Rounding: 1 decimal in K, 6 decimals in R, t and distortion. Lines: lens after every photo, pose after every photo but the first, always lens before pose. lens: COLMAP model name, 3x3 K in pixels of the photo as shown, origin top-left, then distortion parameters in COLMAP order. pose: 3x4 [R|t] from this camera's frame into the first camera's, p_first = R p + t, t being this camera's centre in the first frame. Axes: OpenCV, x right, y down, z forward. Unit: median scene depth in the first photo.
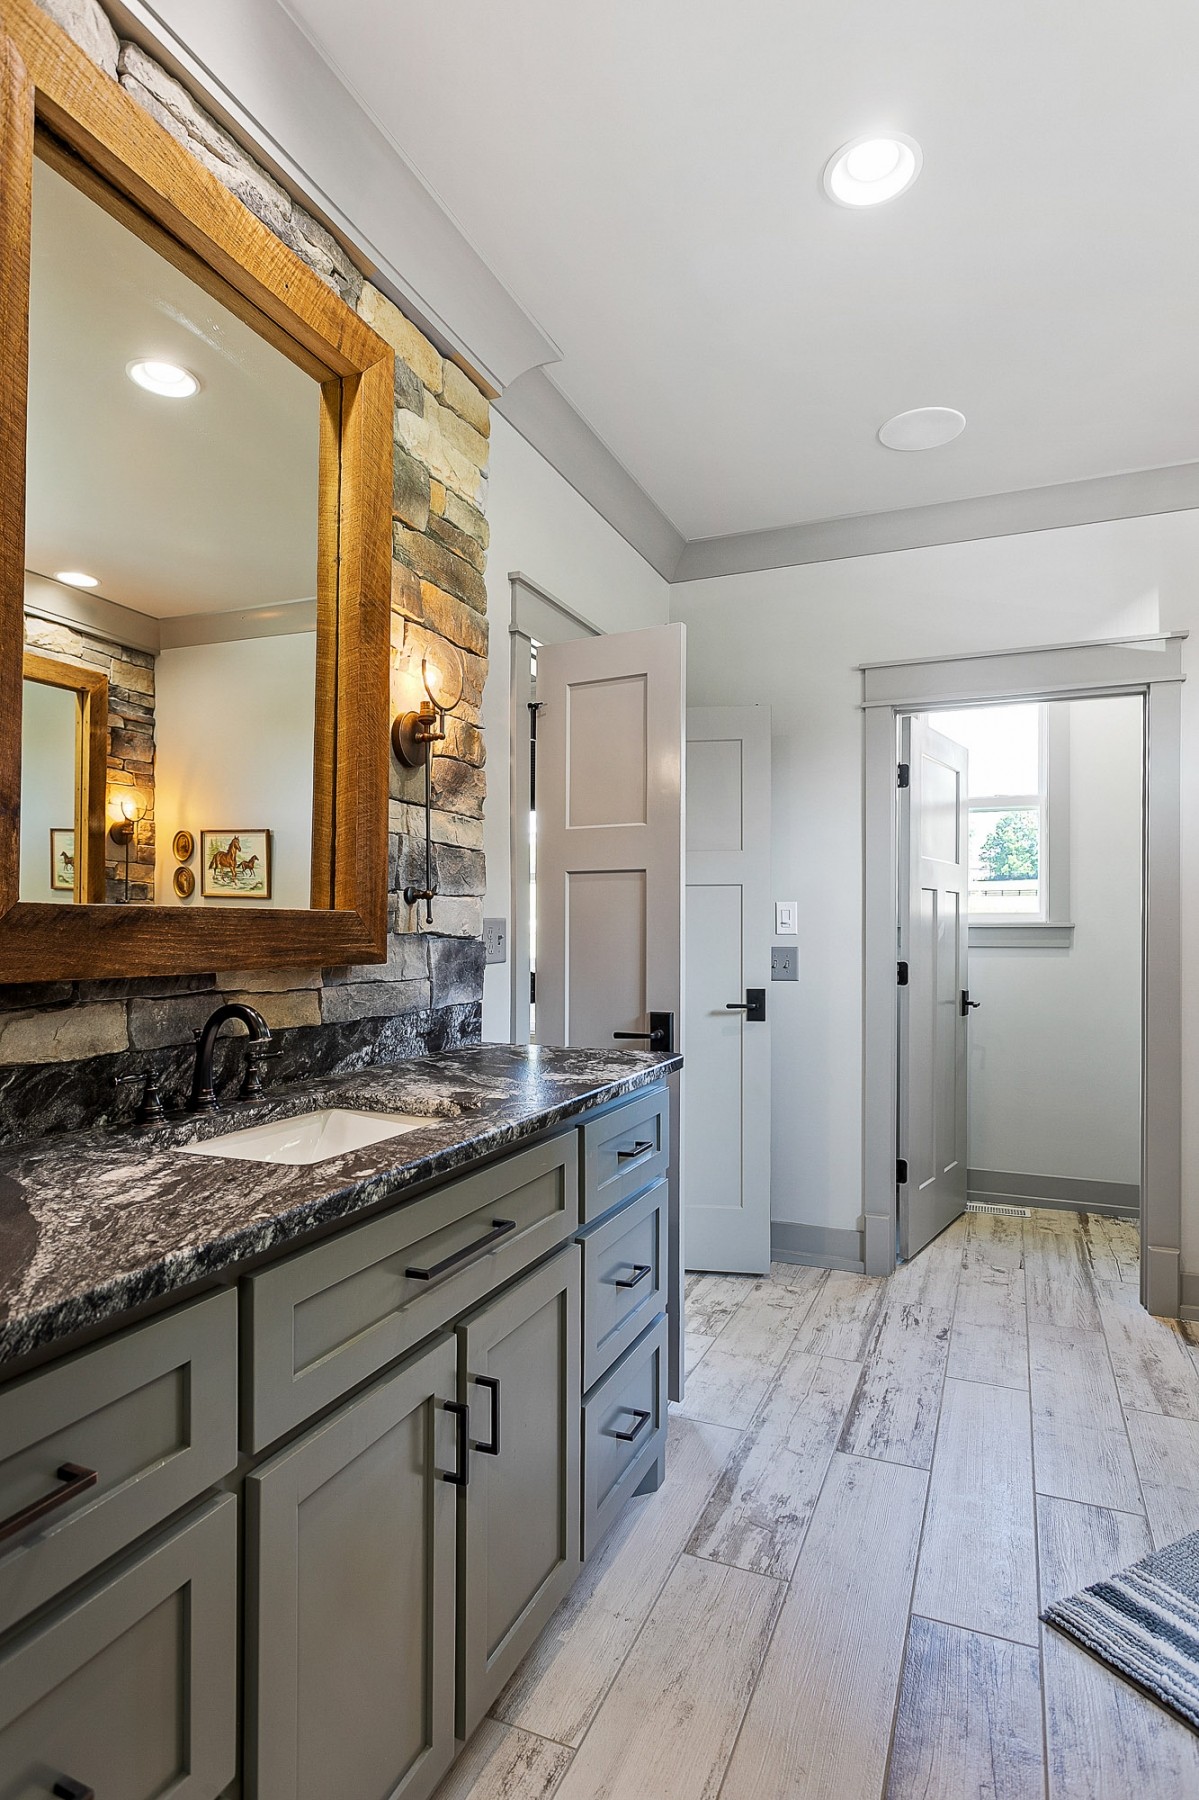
lens RADIAL K [[949.5, 0, 599.5], [0, 949.5, 900.0], [0, 0, 1]] dist [-0.001297, 0.001120]
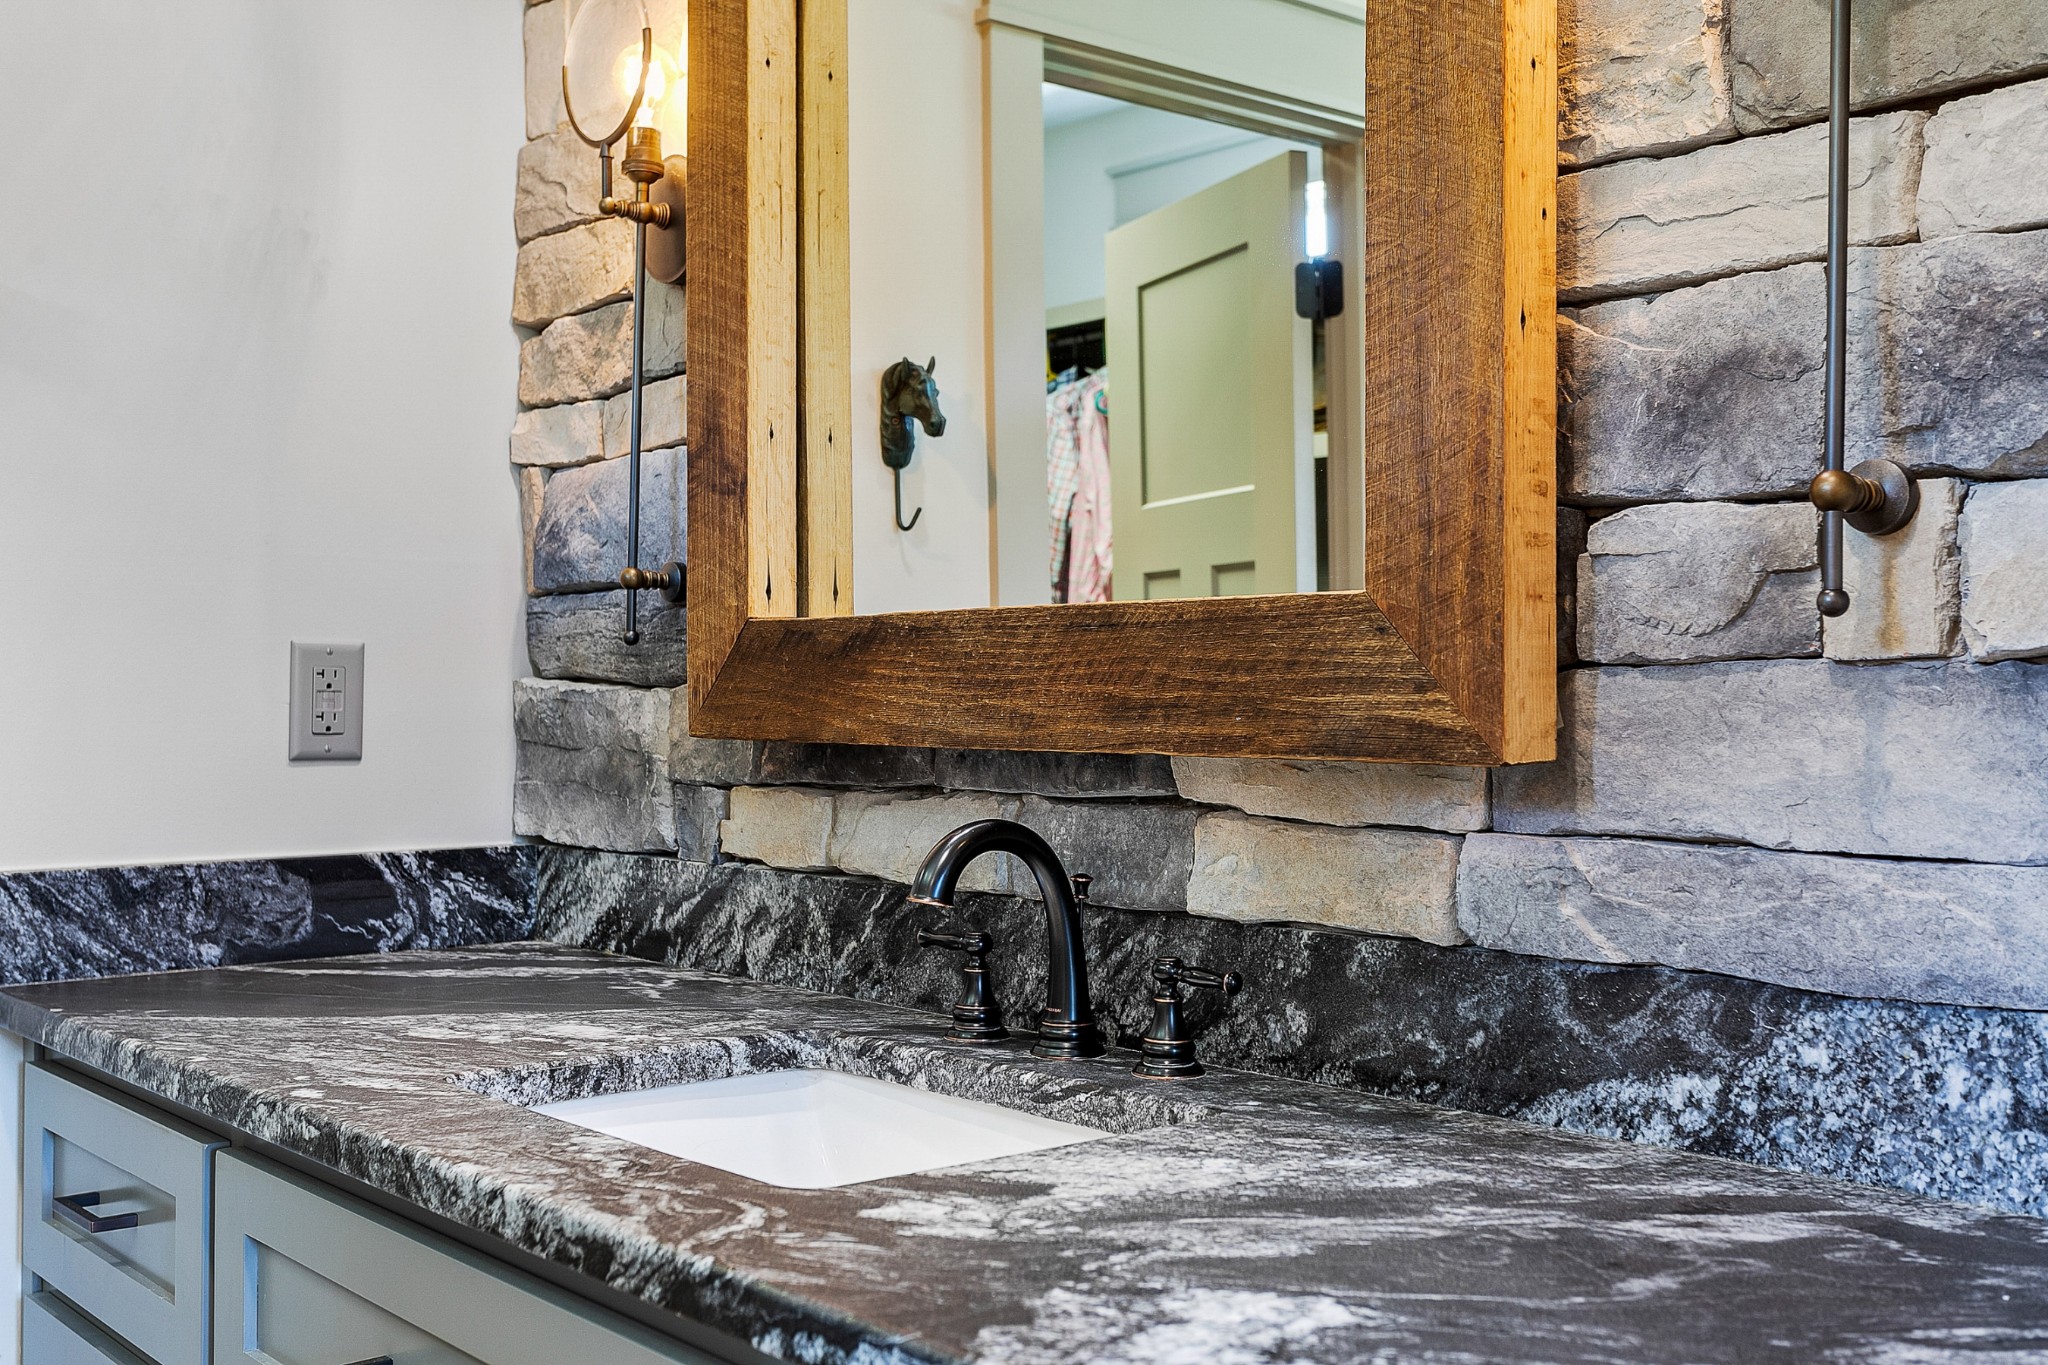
lens RADIAL K [[2169.5, 0, 1024.0], [0, 2169.5, 682.5], [0, 0, 1]] dist [0.008405, -0.001855]
pose [[-0.452418, -0.001644, -0.891804, 0.438123], [0.029860, 0.999410, -0.016990, 0.051604], [0.891306, -0.034316, -0.452102, 1.233659]]
